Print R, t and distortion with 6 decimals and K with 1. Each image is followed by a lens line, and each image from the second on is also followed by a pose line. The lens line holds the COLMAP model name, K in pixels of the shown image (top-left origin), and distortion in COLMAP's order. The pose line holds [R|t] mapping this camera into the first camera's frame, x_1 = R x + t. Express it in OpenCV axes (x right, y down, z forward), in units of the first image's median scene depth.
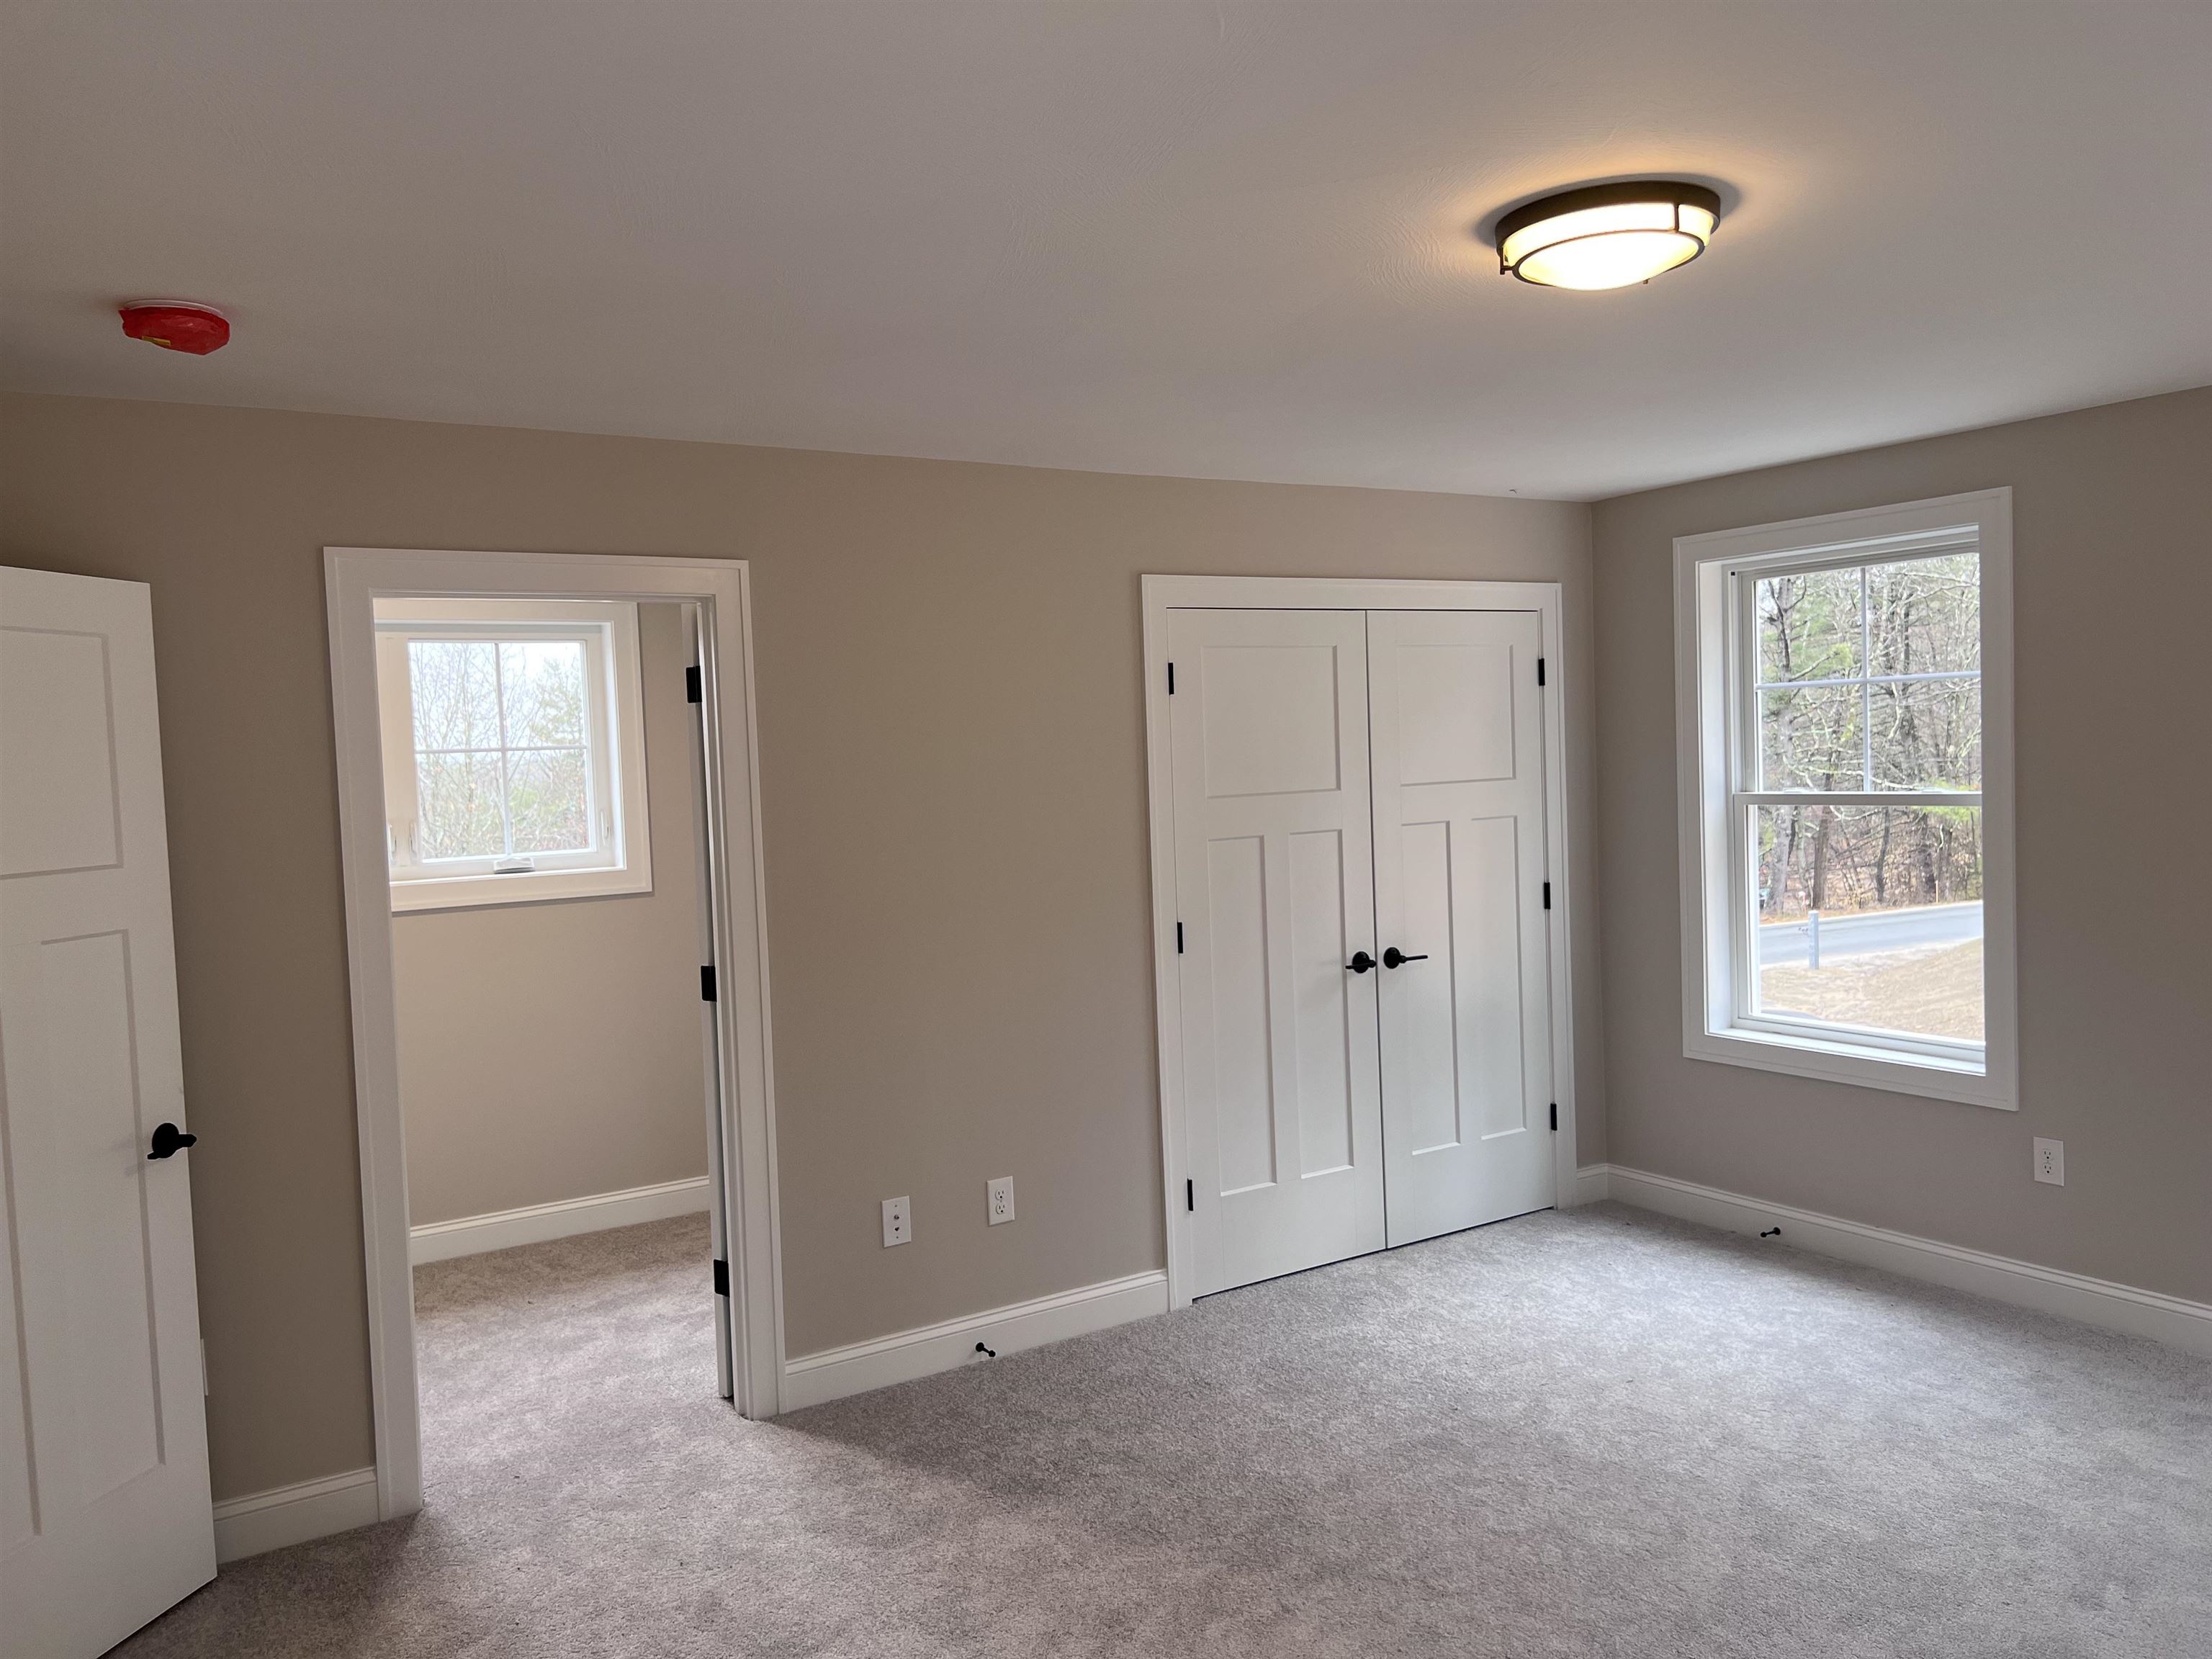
lens RADIAL K [[1663.8, 0, 1108.6], [0, 1663.8, 865.6], [0, 0, 1]] dist [-0.000182, -0.000958]
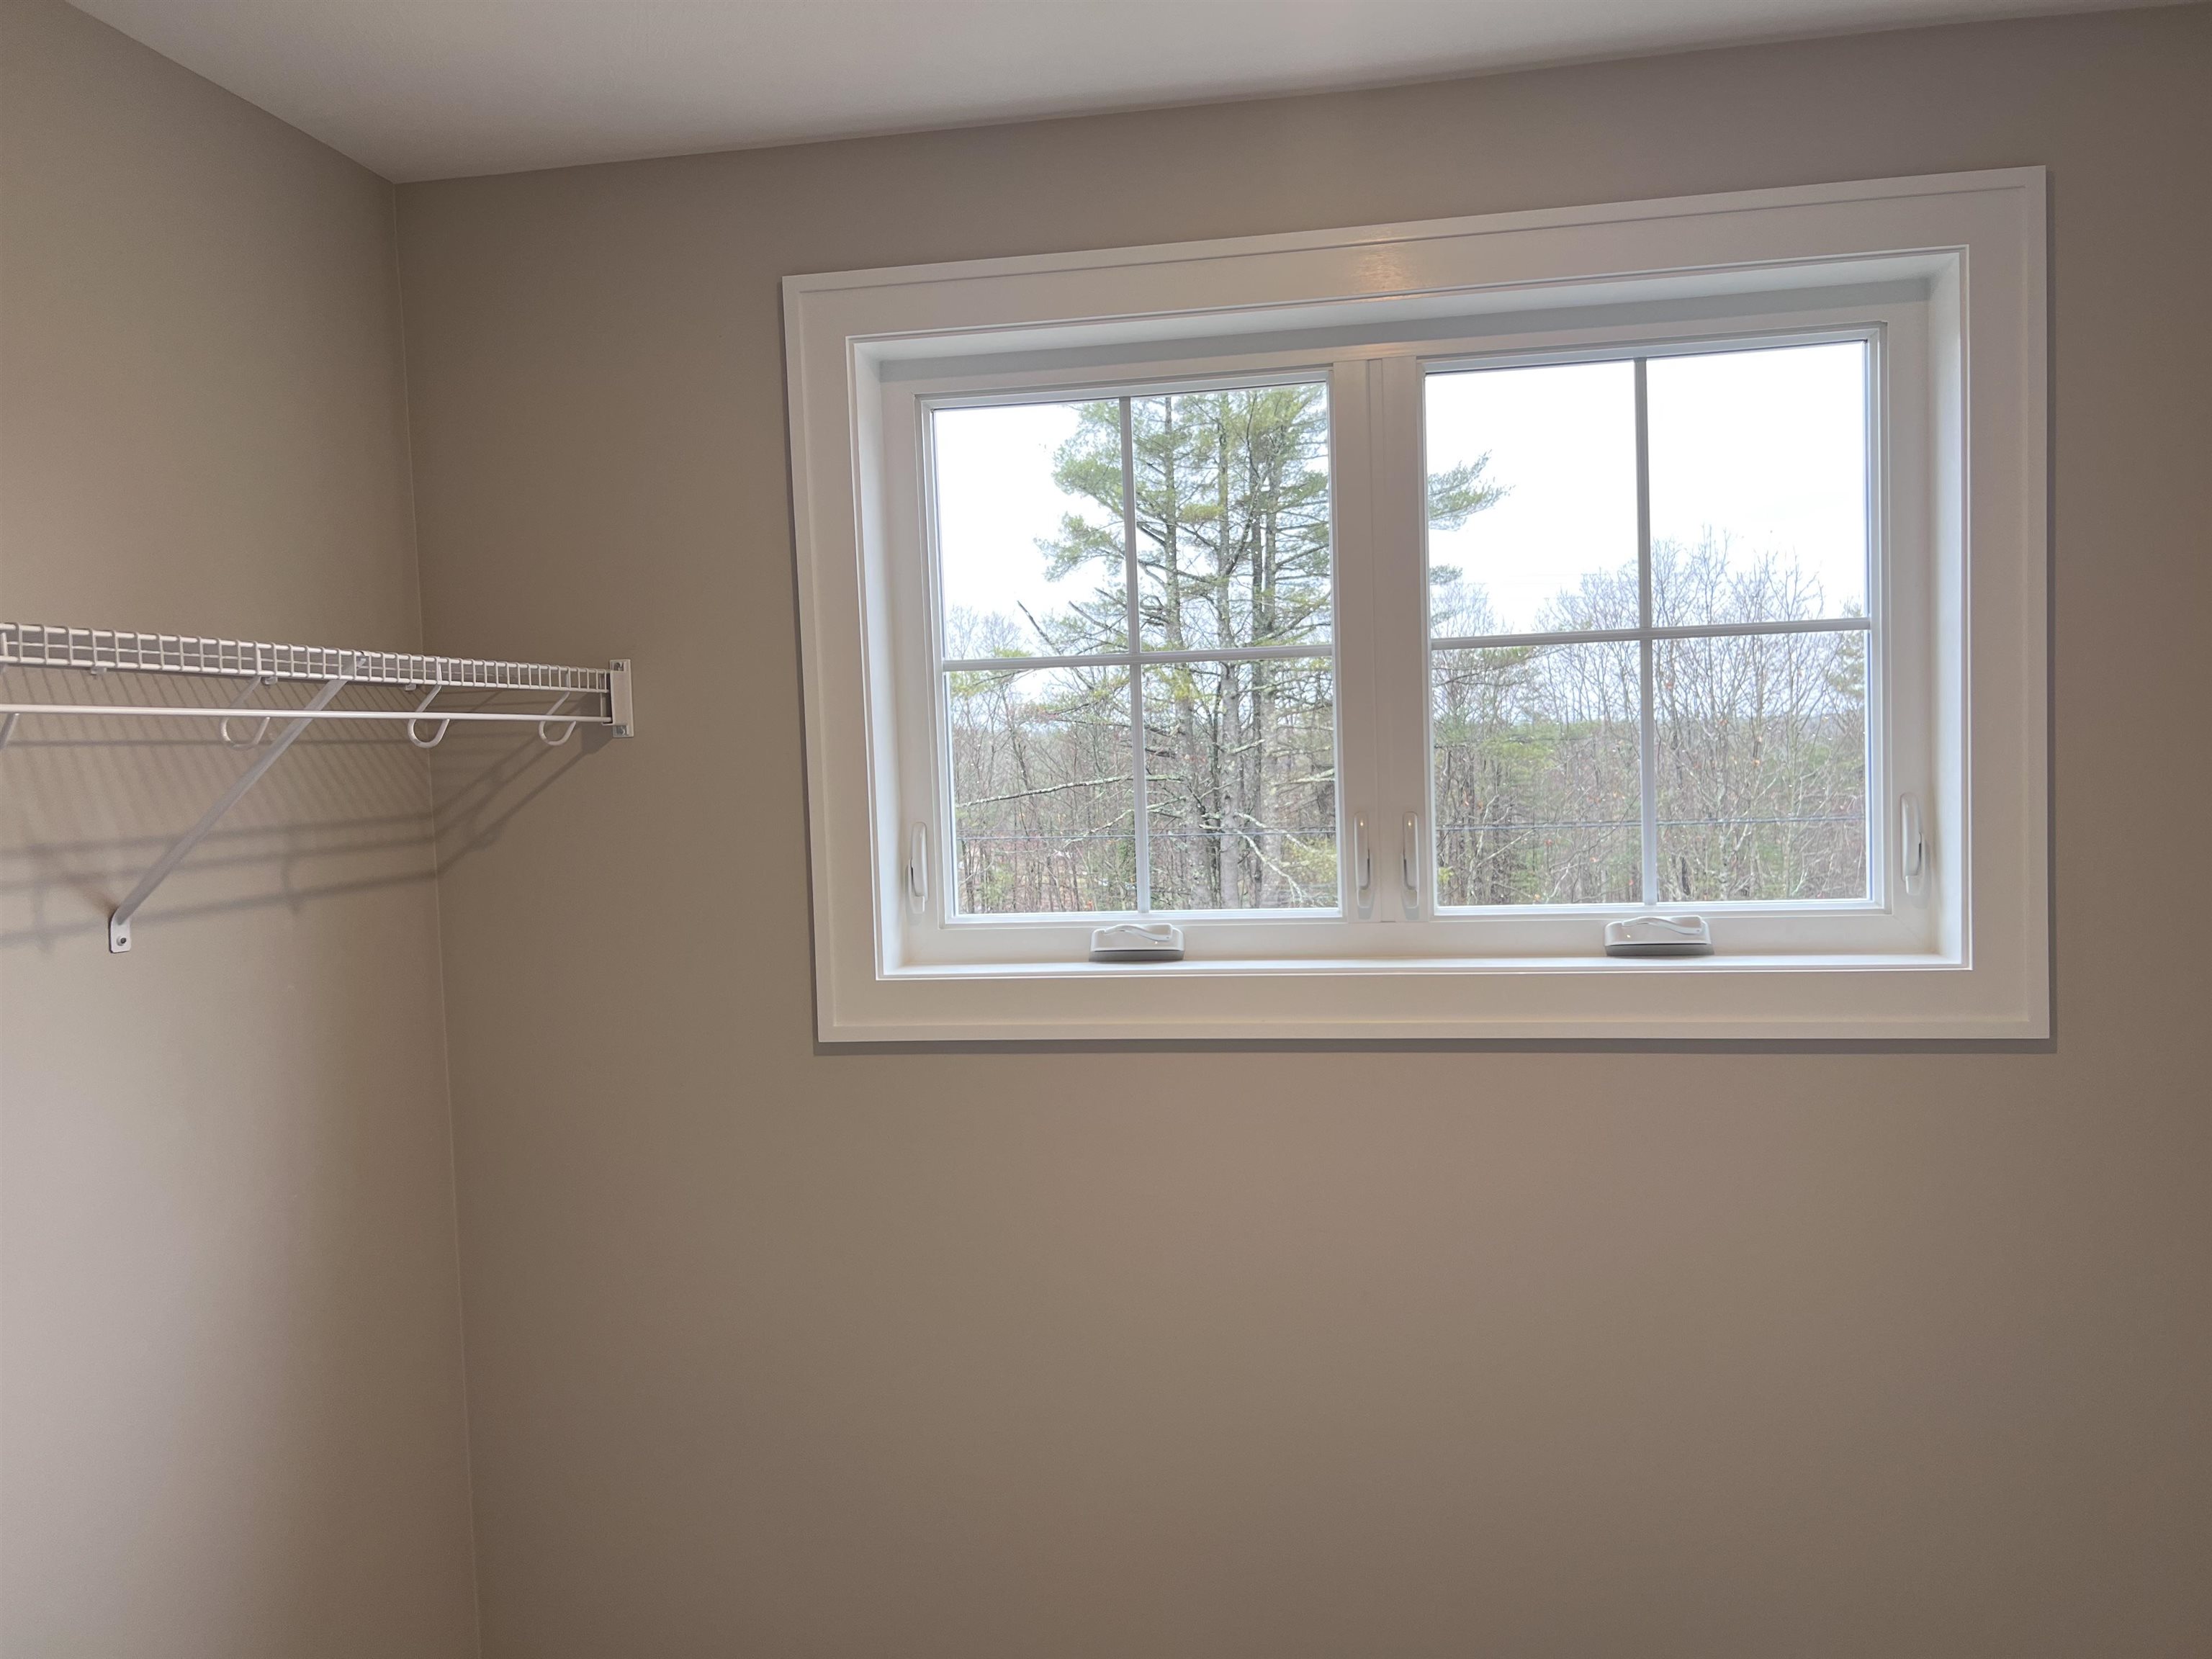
lens RADIAL K [[1663.8, 0, 1108.6], [0, 1663.8, 865.6], [0, 0, 1]] dist [-0.000182, -0.000958]
pose [[0.739063, 0.050077, -0.671772, -0.175027], [-0.031607, 0.998713, 0.039676, -0.025161], [0.672894, -0.008090, 0.739694, 0.570563]]
